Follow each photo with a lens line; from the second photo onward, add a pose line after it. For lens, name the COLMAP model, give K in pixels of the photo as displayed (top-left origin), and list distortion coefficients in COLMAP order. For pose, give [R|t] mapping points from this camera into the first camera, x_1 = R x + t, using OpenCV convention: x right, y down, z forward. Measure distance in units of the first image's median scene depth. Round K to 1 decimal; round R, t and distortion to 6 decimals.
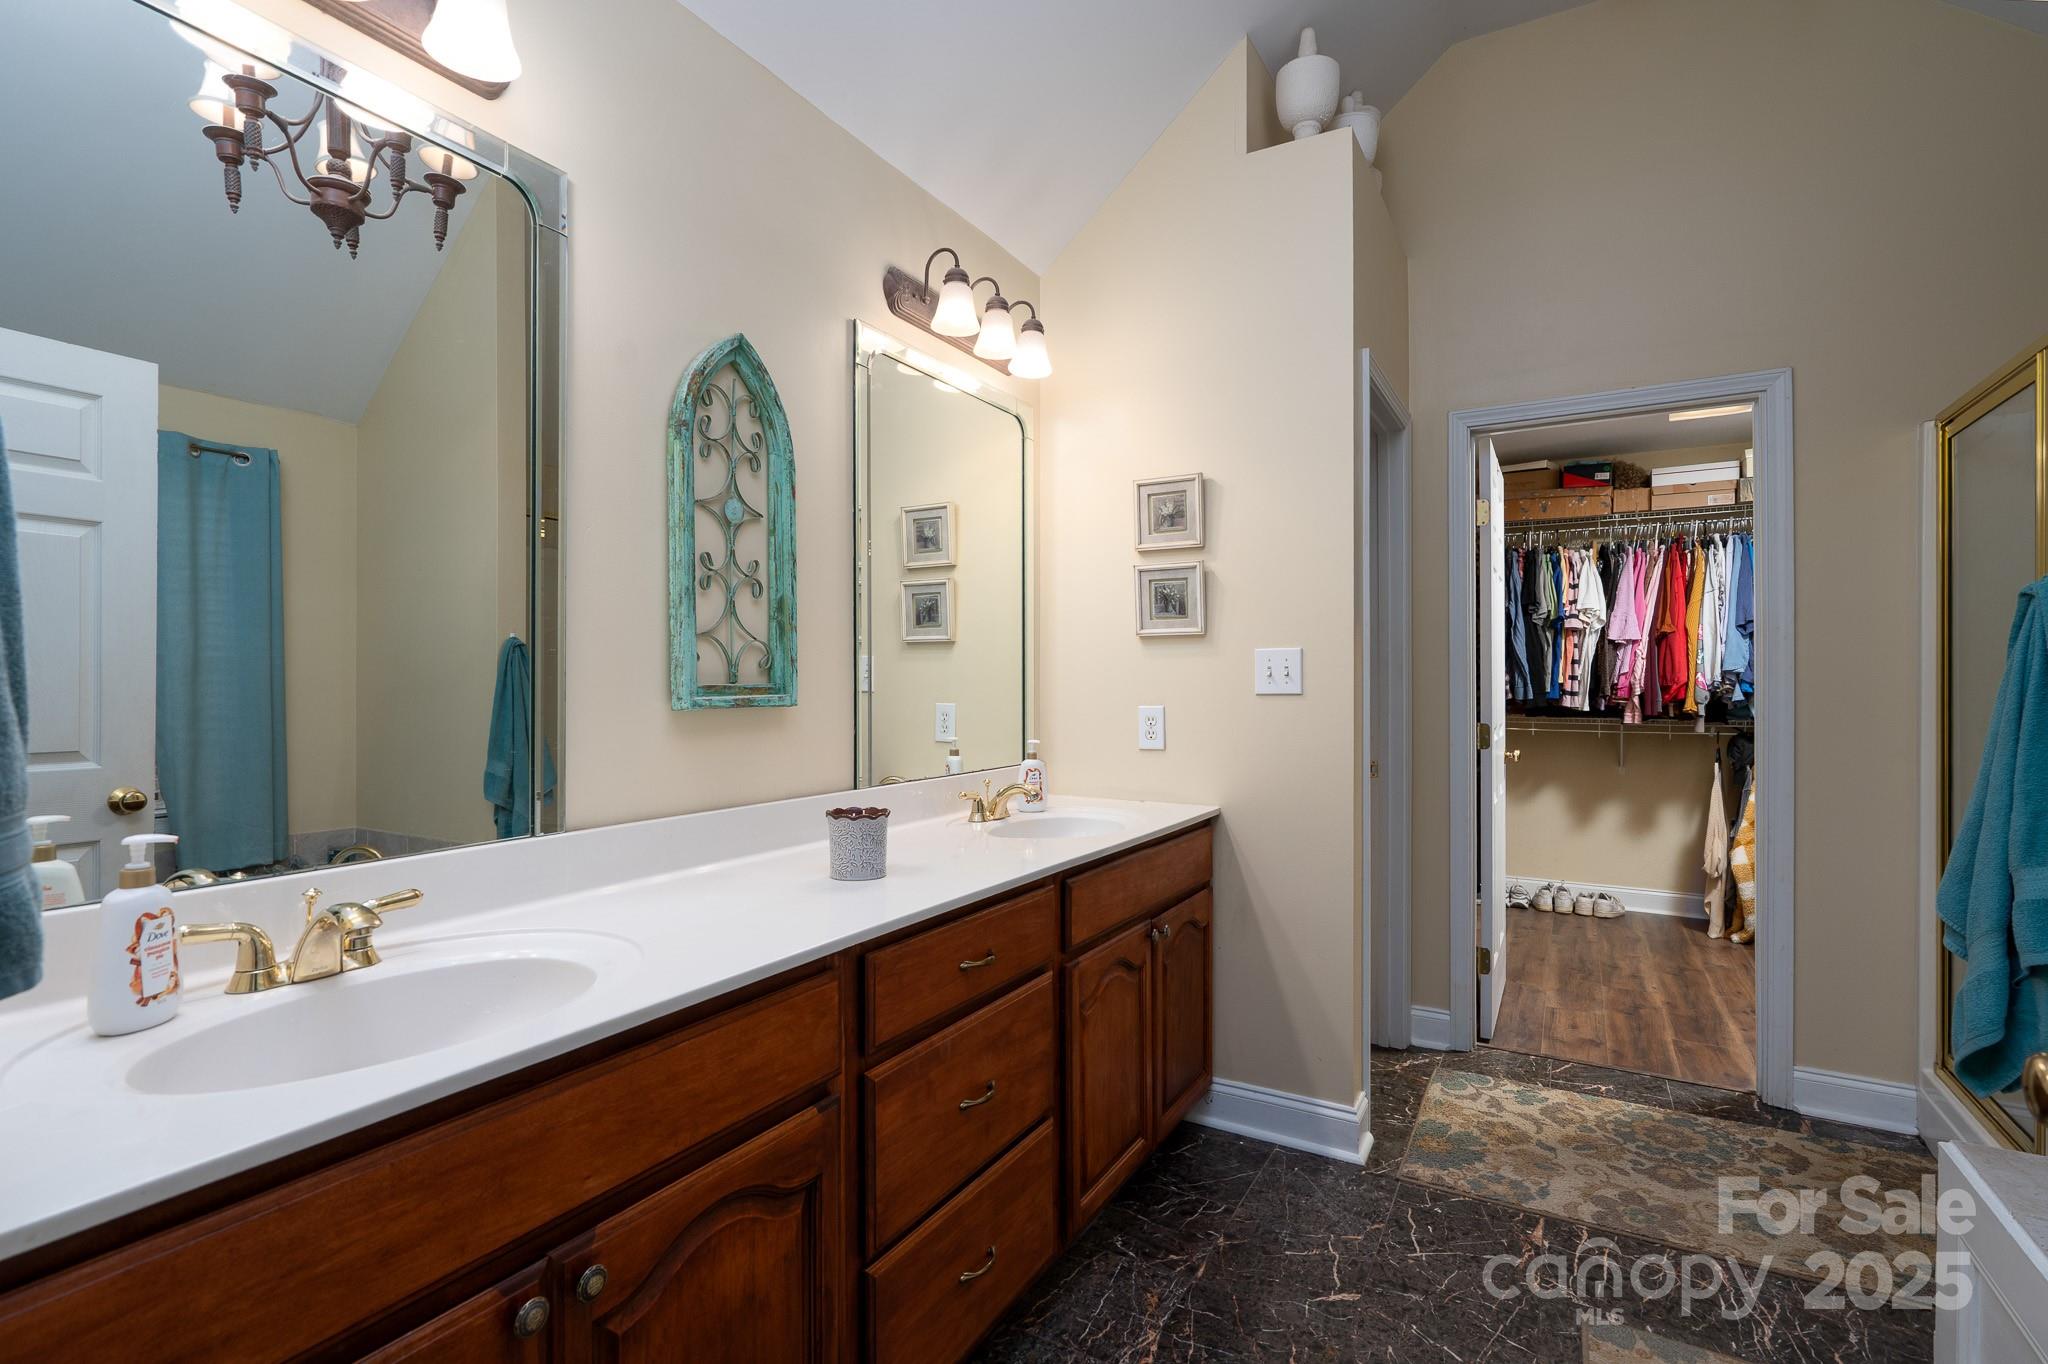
lens RADIAL K [[936.6, 0, 996.3], [0, 936.6, 673.7], [0, 0, 1]] dist [-0.005156, 0.002078]
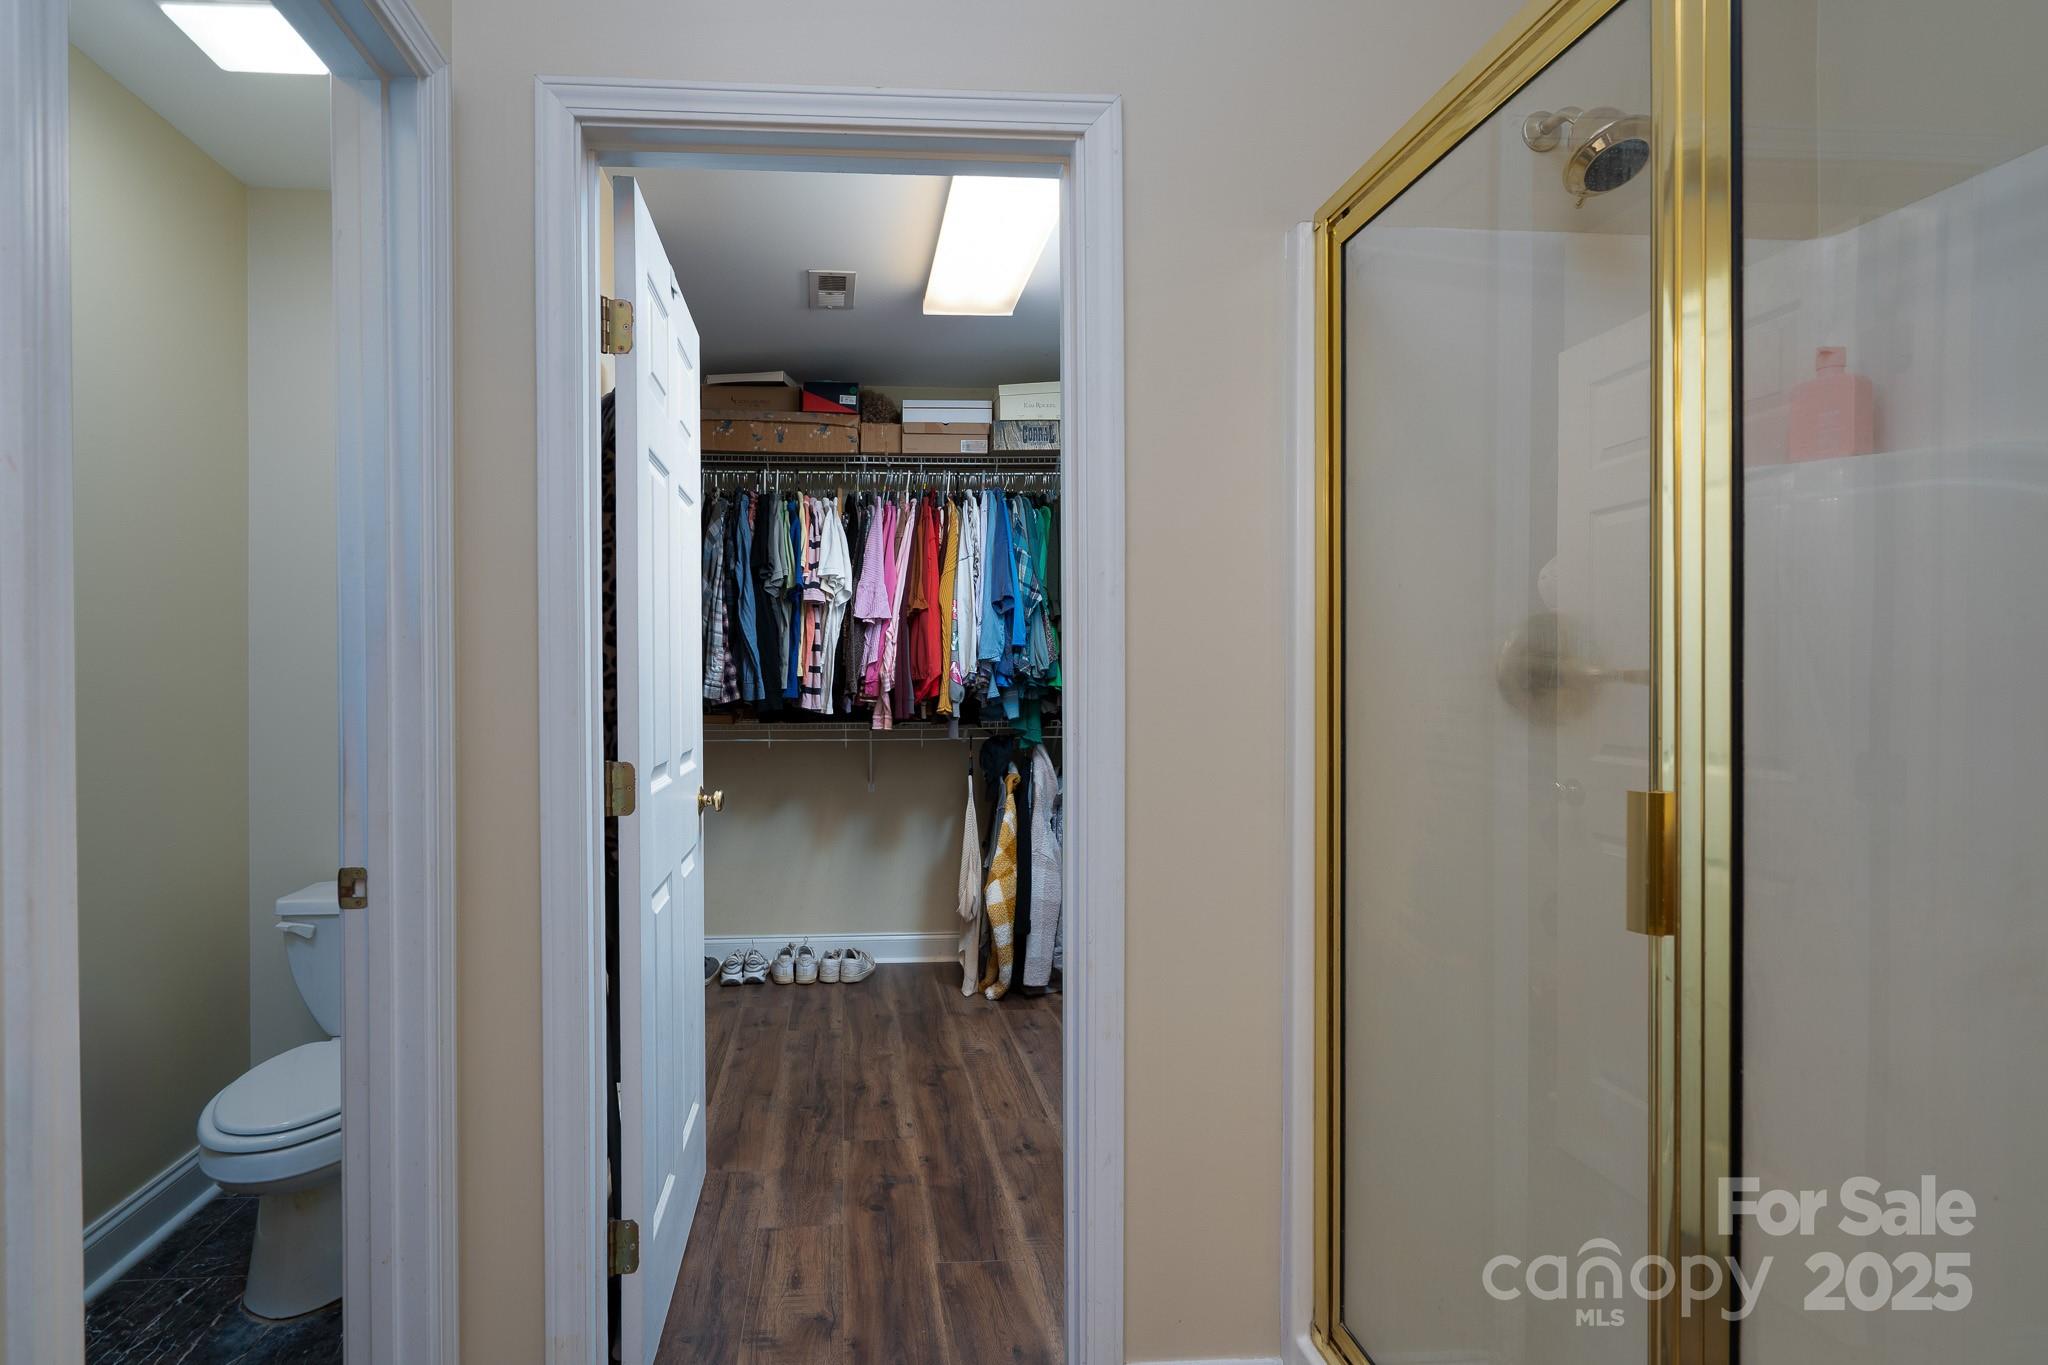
lens RADIAL K [[936.6, 0, 1005.0], [0, 936.6, 683.8], [0, 0, 1]] dist [-0.005156, 0.002078]
pose [[0.748296, -0.011809, 0.663260, 0.252490], [-0.000043, 0.999841, 0.017851, 0.002534], [-0.663365, -0.013387, 0.748176, 0.366906]]
